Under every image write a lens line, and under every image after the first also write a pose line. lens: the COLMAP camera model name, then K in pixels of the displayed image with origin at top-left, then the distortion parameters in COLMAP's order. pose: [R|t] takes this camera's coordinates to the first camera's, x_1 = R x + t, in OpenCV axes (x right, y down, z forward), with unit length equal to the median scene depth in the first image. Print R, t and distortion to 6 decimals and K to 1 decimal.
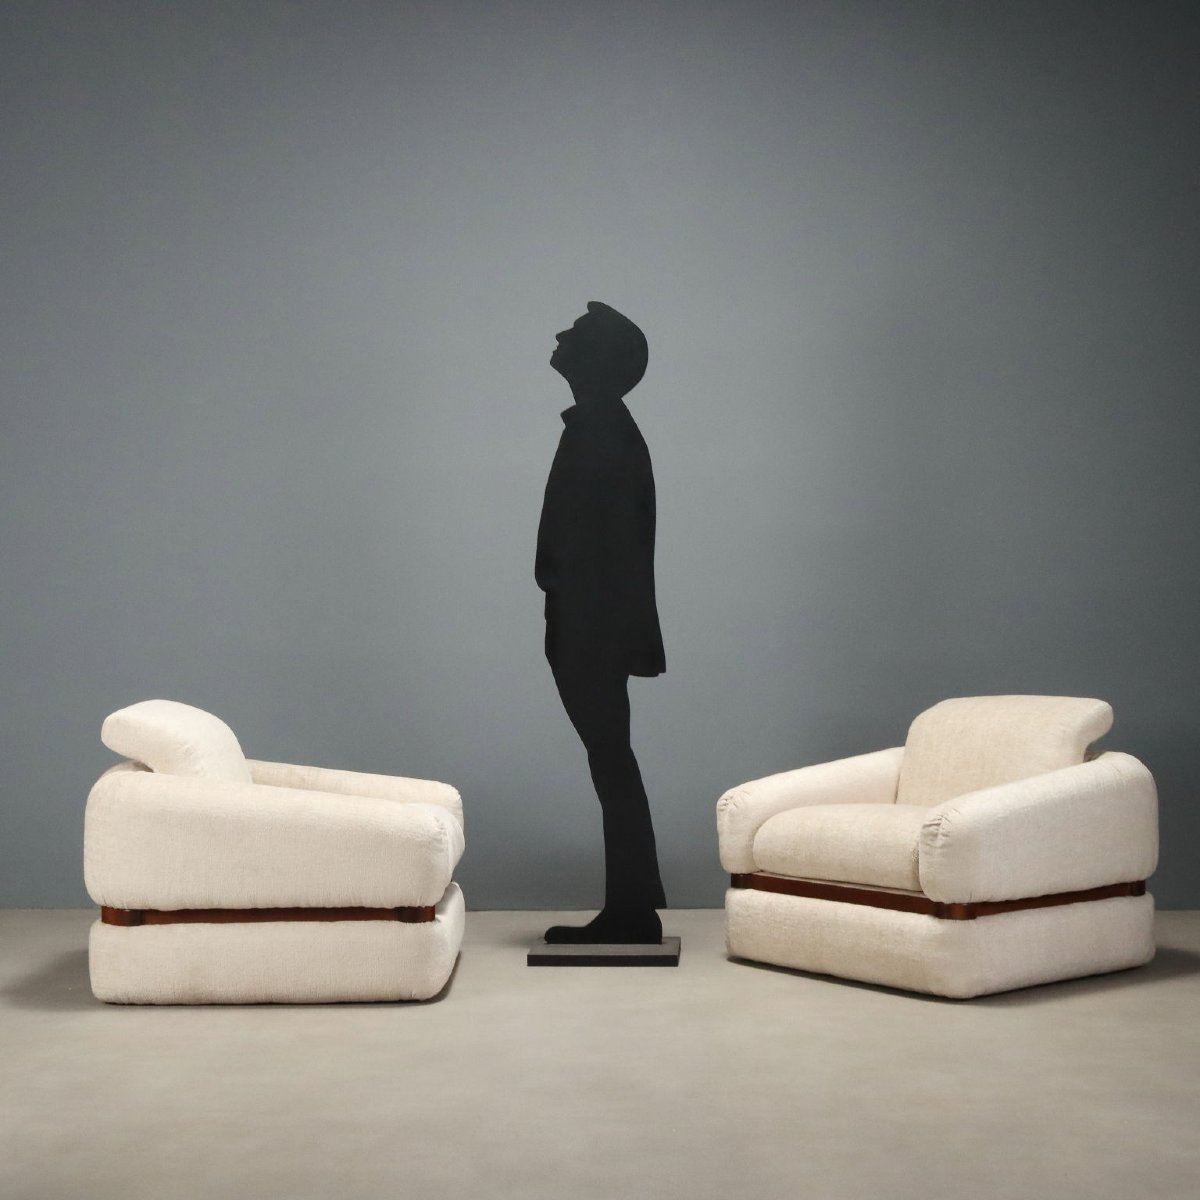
lens RADIAL K [[1623.9, 0, 601.9], [0, 1623.9, 600.2], [0, 0, 1]] dist [-0.038651, 0.000000]
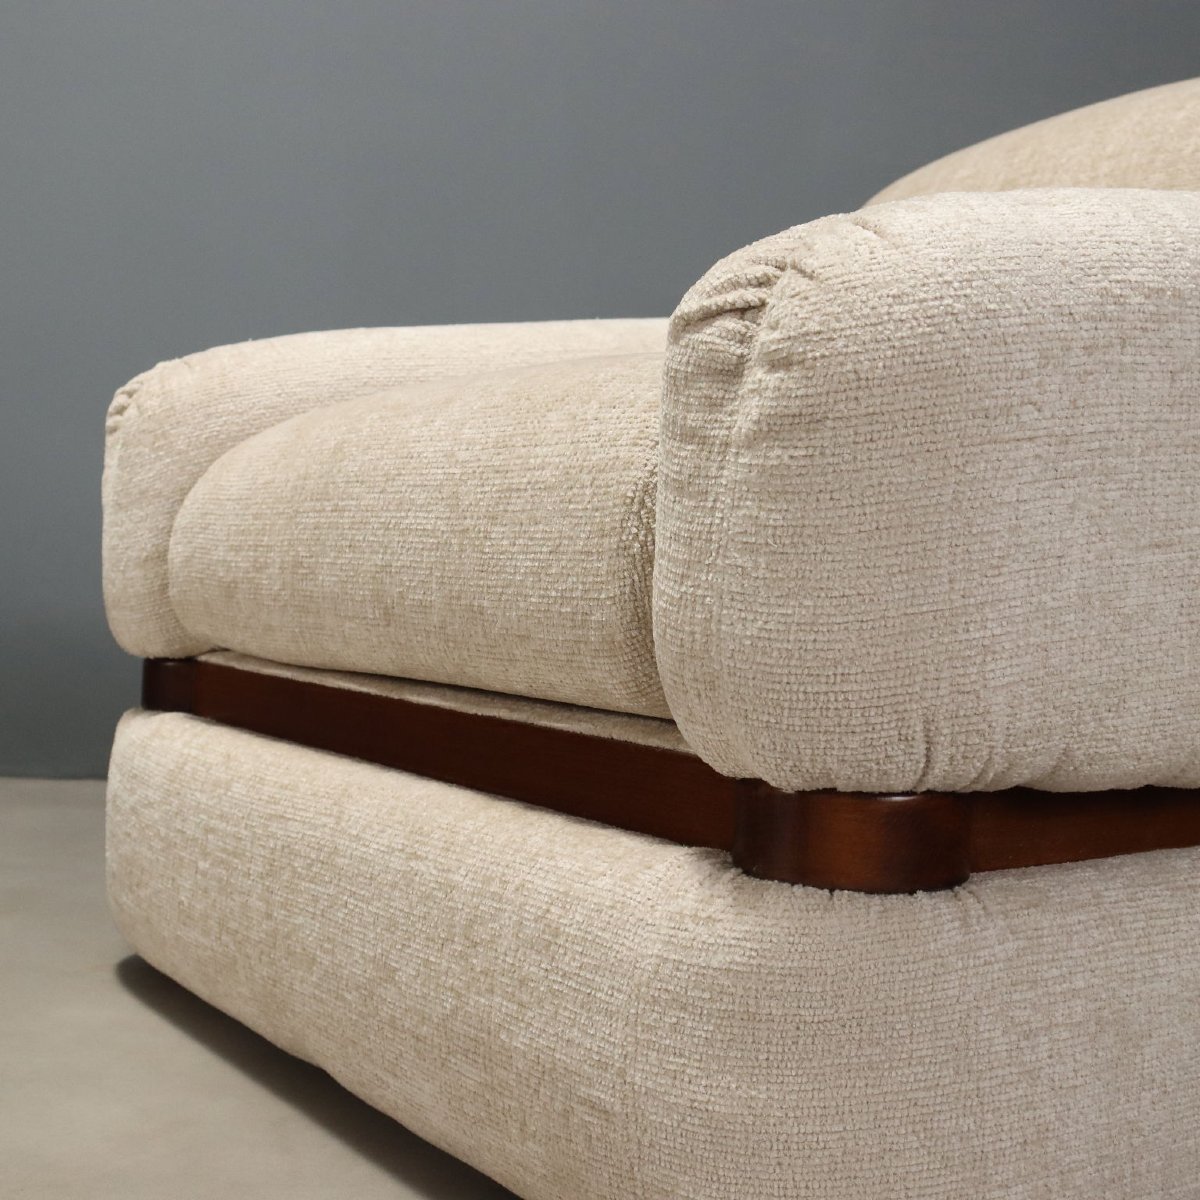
lens RADIAL K [[1784.1, 0, 599.8], [0, 1784.1, 600.5], [0, 0, 1]] dist [-0.034503, 0.000000]
pose [[0.998487, 0.033847, -0.043345, 0.196474], [-0.030204, 0.996165, 0.082118, 0.149941], [0.045958, -0.080685, 0.995680, 0.799315]]
